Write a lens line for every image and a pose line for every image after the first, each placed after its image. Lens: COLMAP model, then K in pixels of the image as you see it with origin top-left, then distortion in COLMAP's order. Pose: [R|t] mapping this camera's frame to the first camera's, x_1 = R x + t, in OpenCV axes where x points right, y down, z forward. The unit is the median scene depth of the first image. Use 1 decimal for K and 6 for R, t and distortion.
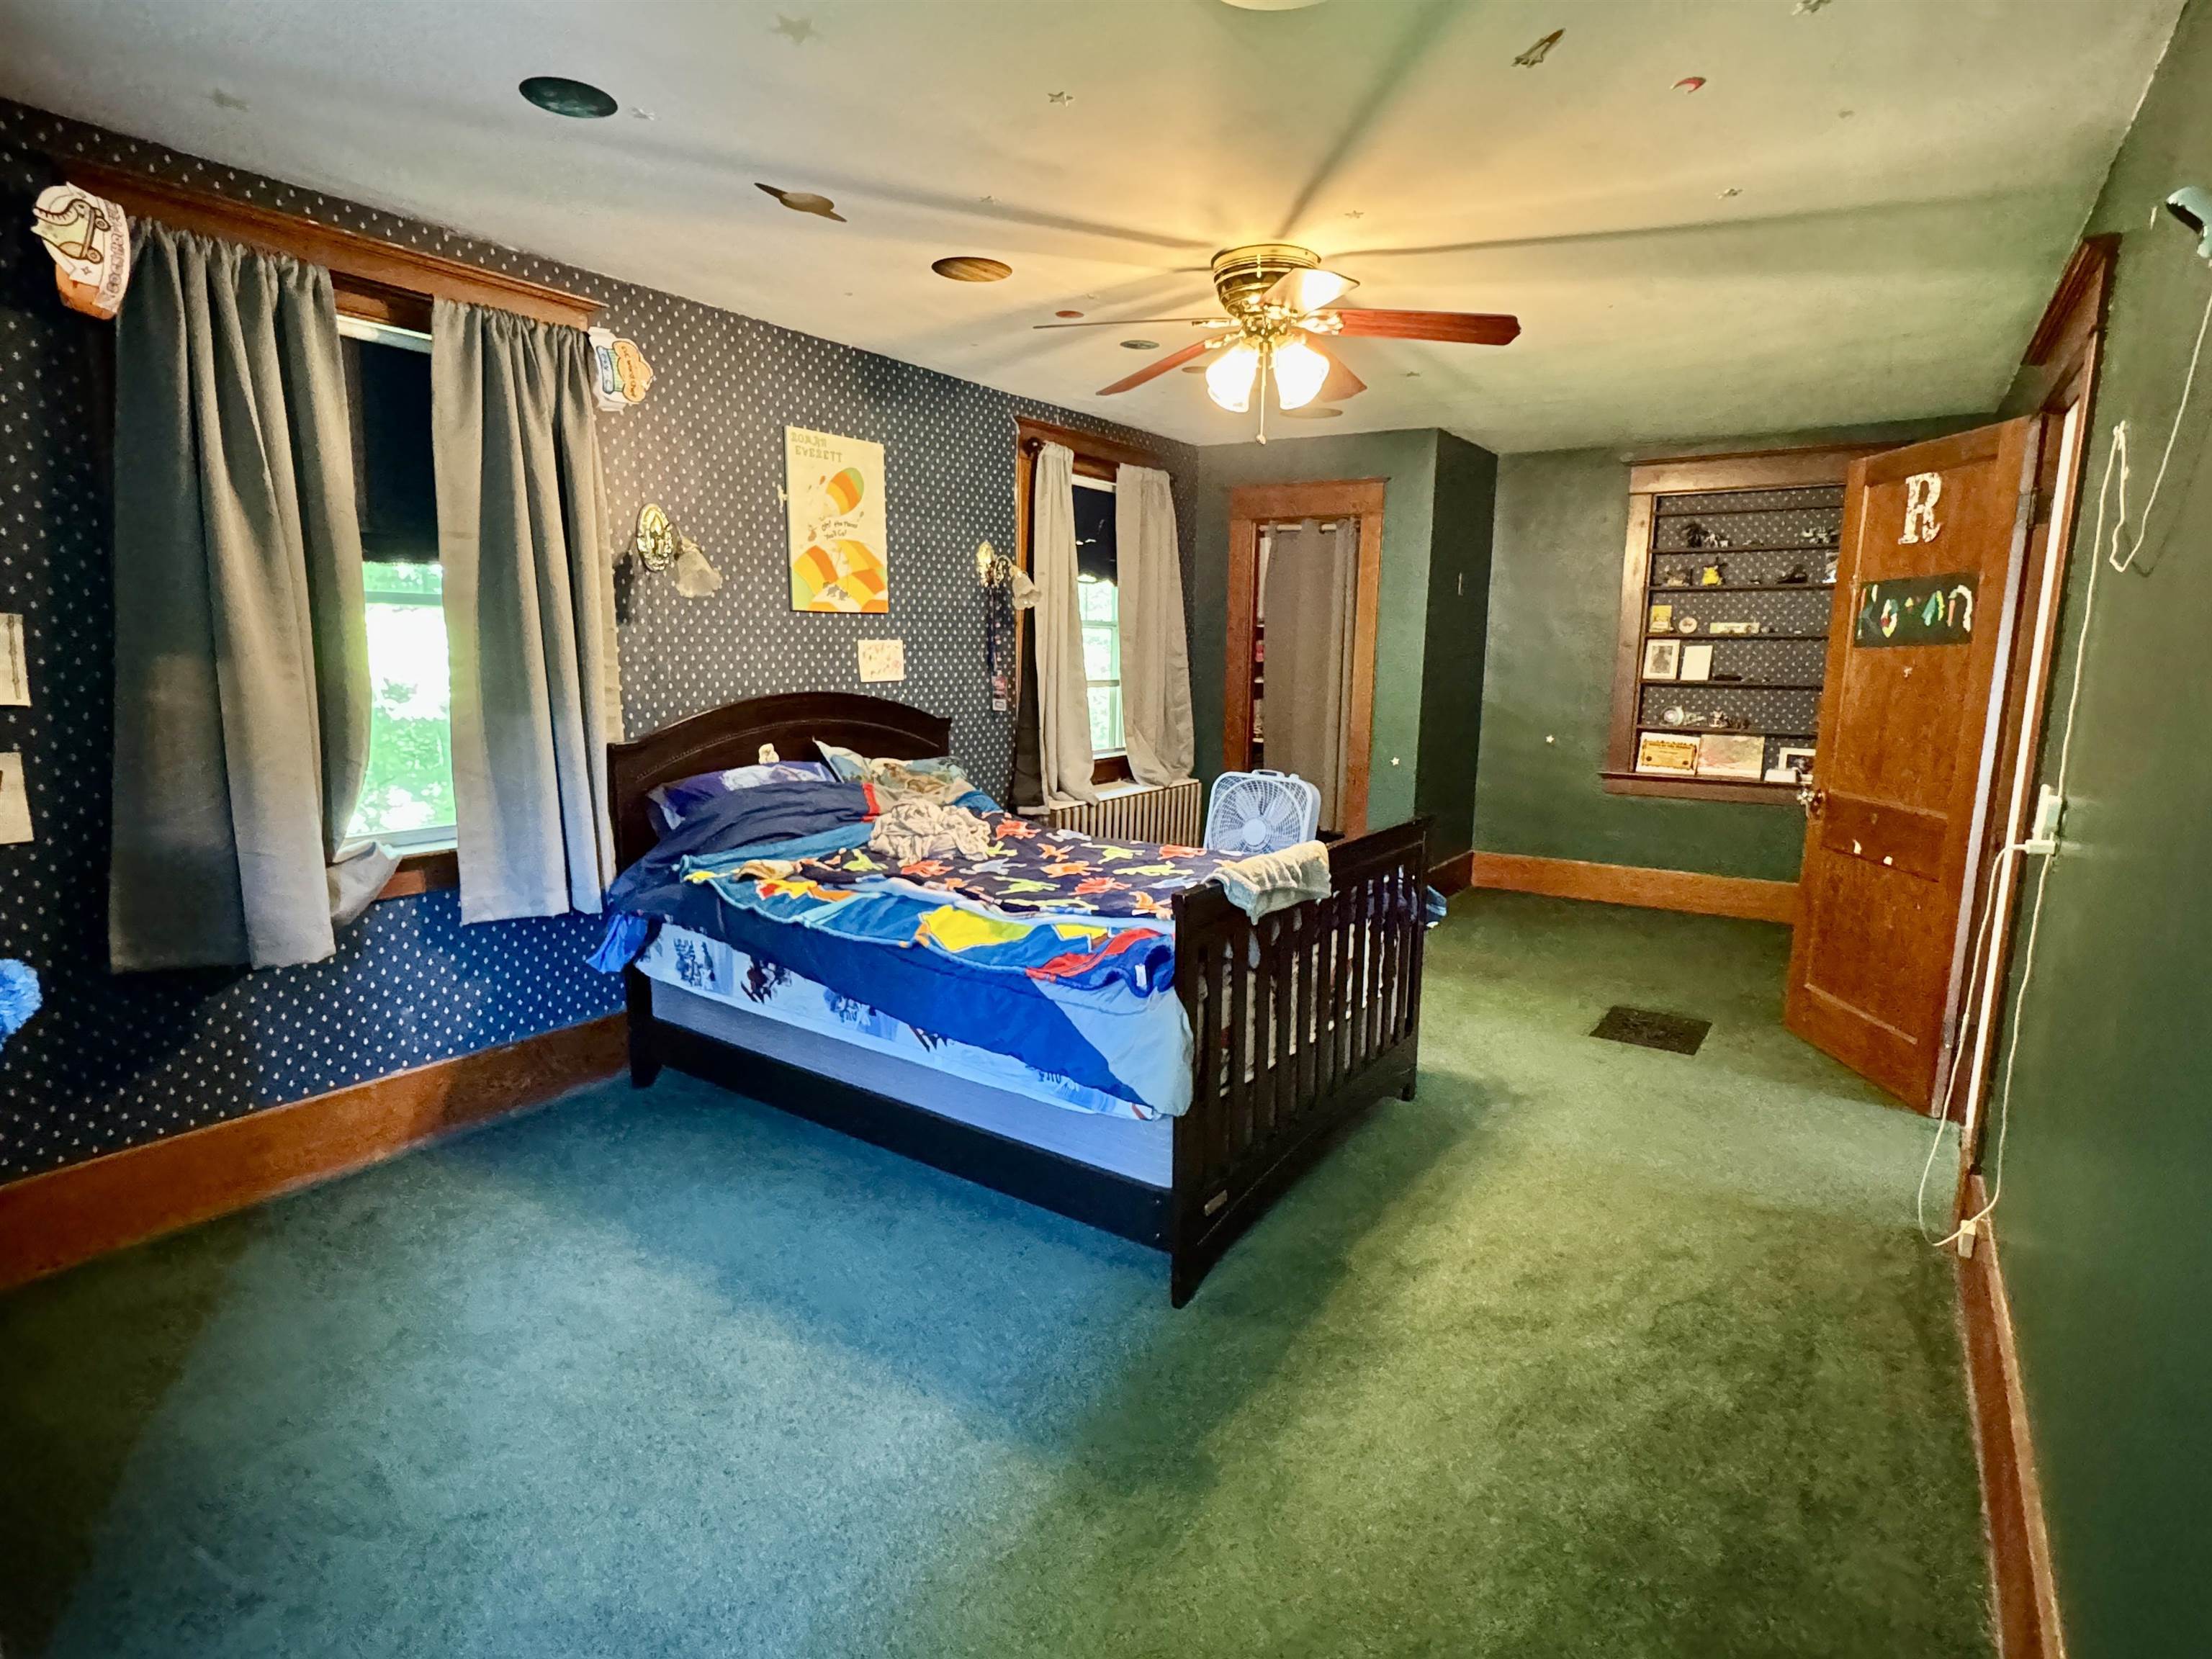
lens RADIAL K [[1139.5, 0, 1106.0], [0, 1139.5, 829.5], [0, 0, 1]] dist [0.000370, 0.002159]
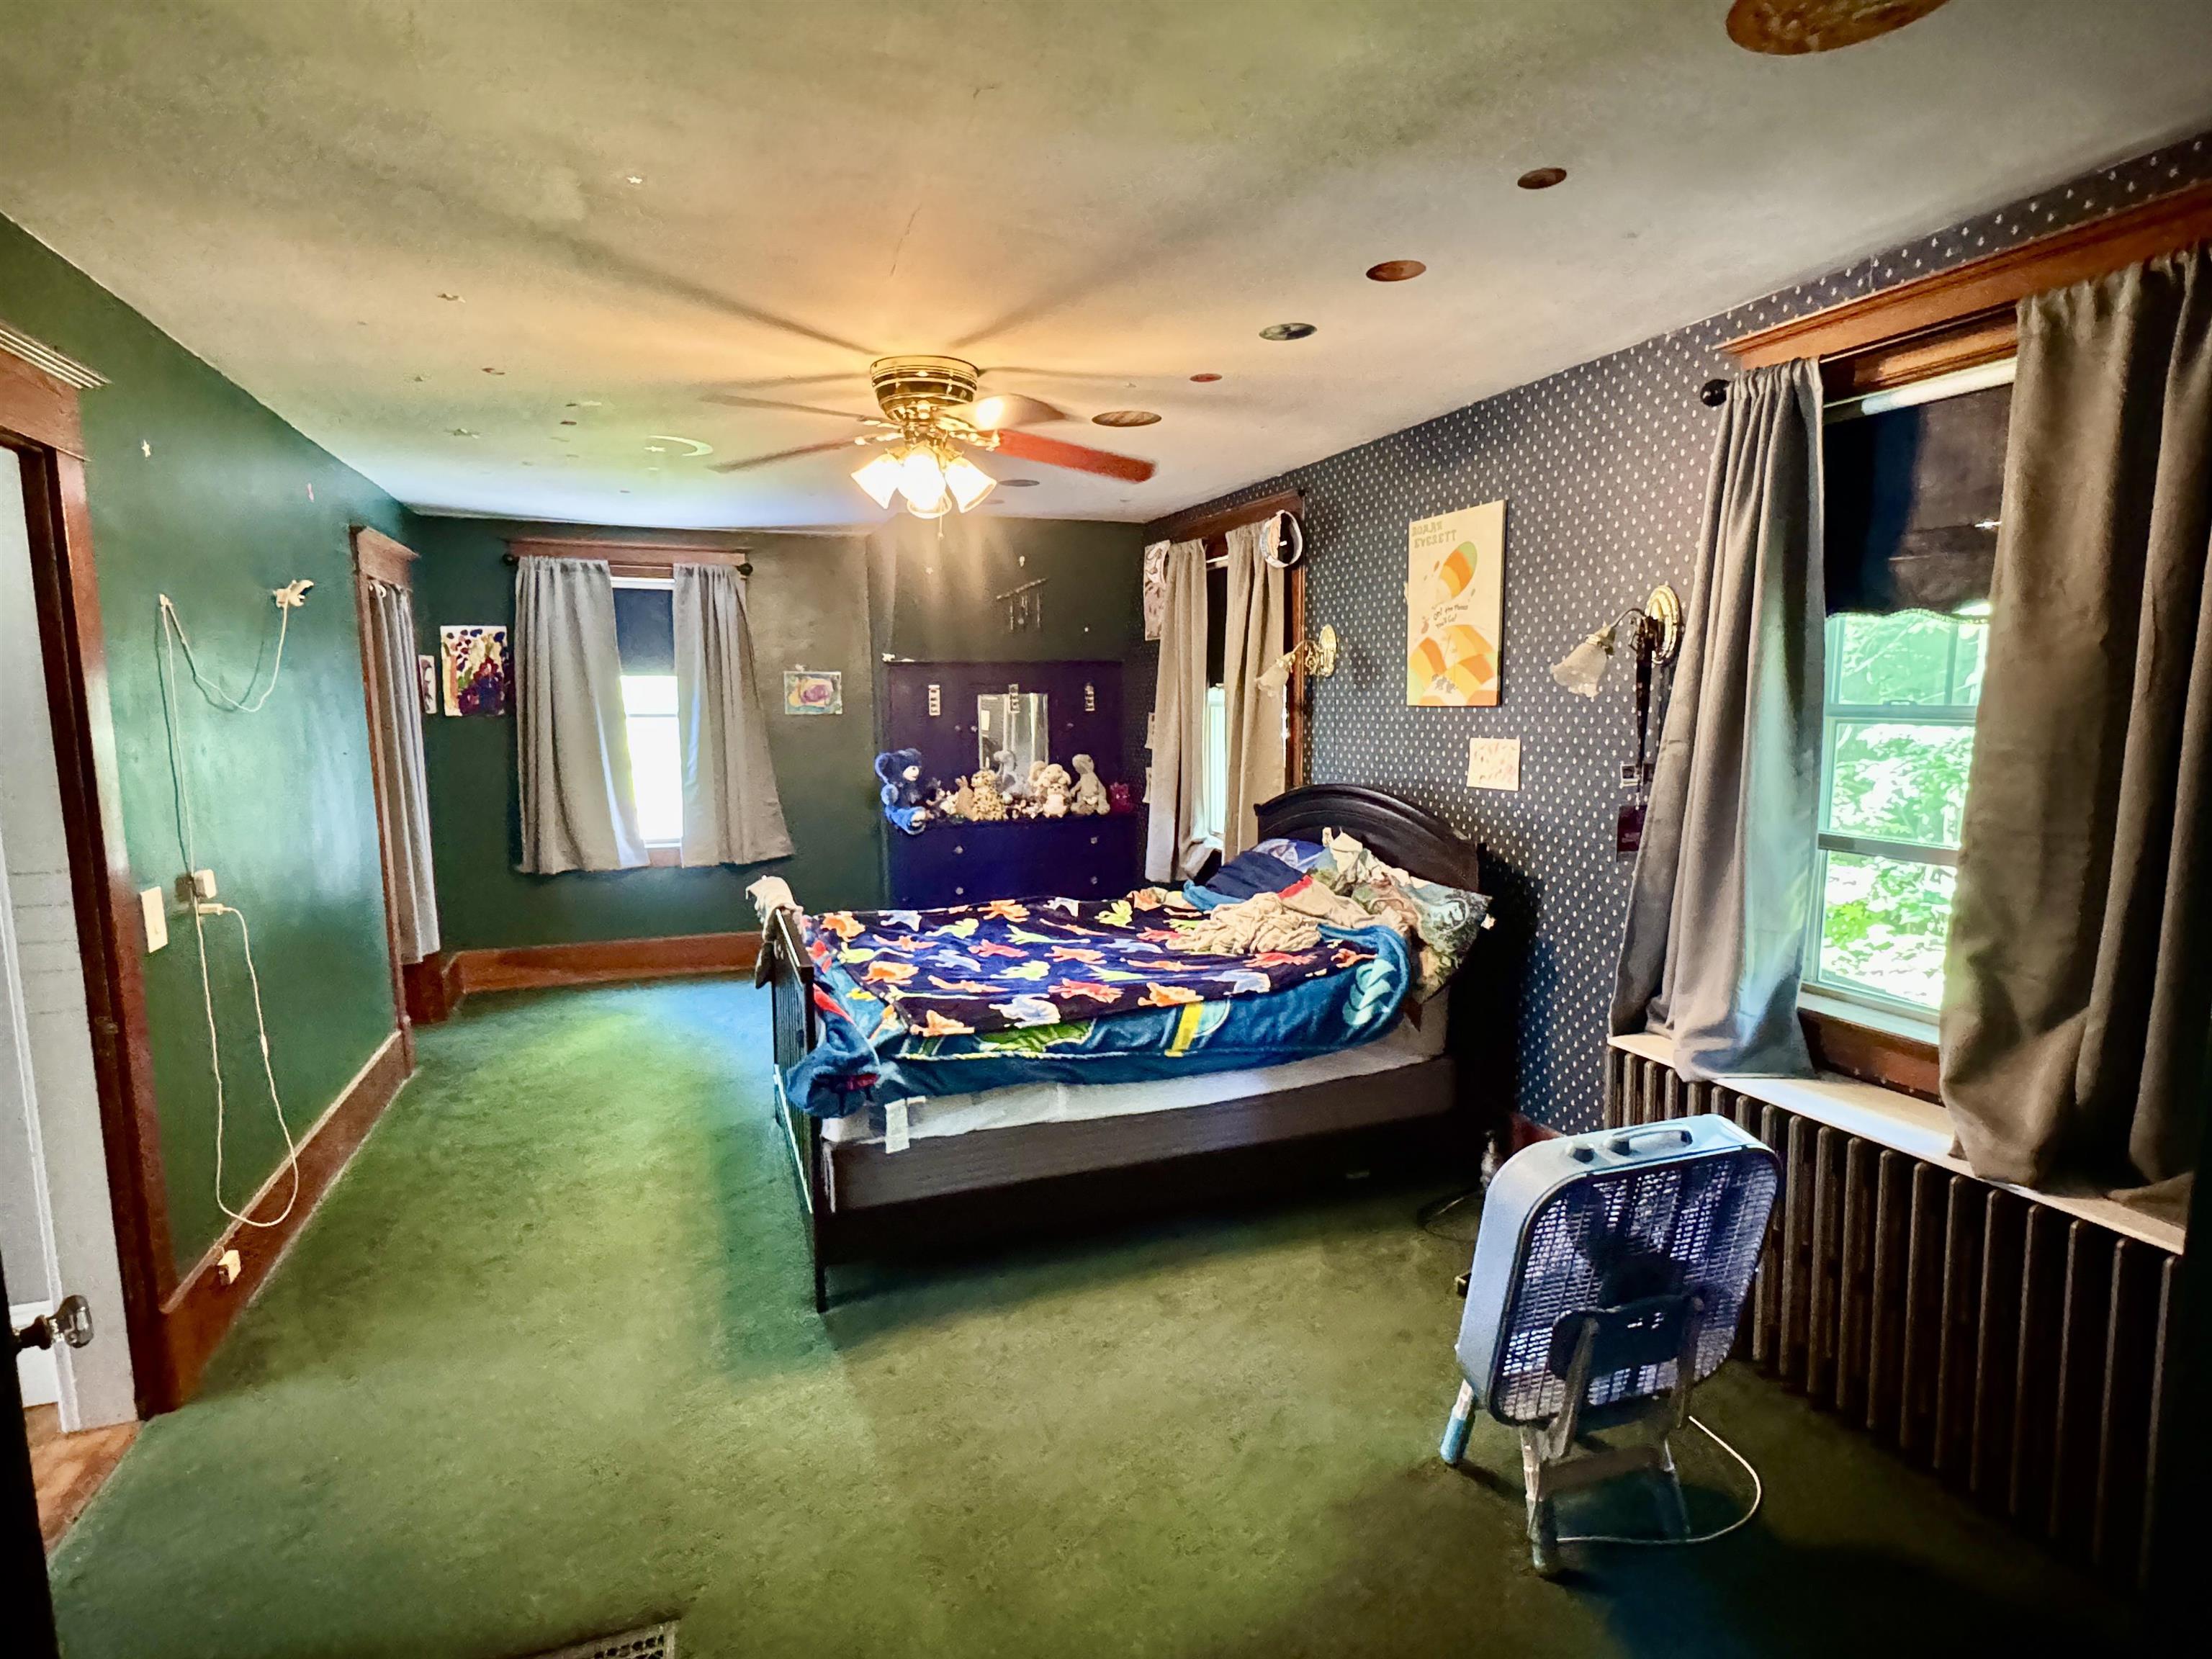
lens RADIAL K [[1139.5, 0, 1106.0], [0, 1139.5, 829.5], [0, 0, 1]] dist [0.000370, 0.002159]
pose [[-0.568718, 0.080685, -0.818565, 0.660668], [-0.143689, 0.970129, 0.195456, -0.233561], [0.809885, 0.228778, -0.540136, 1.290109]]
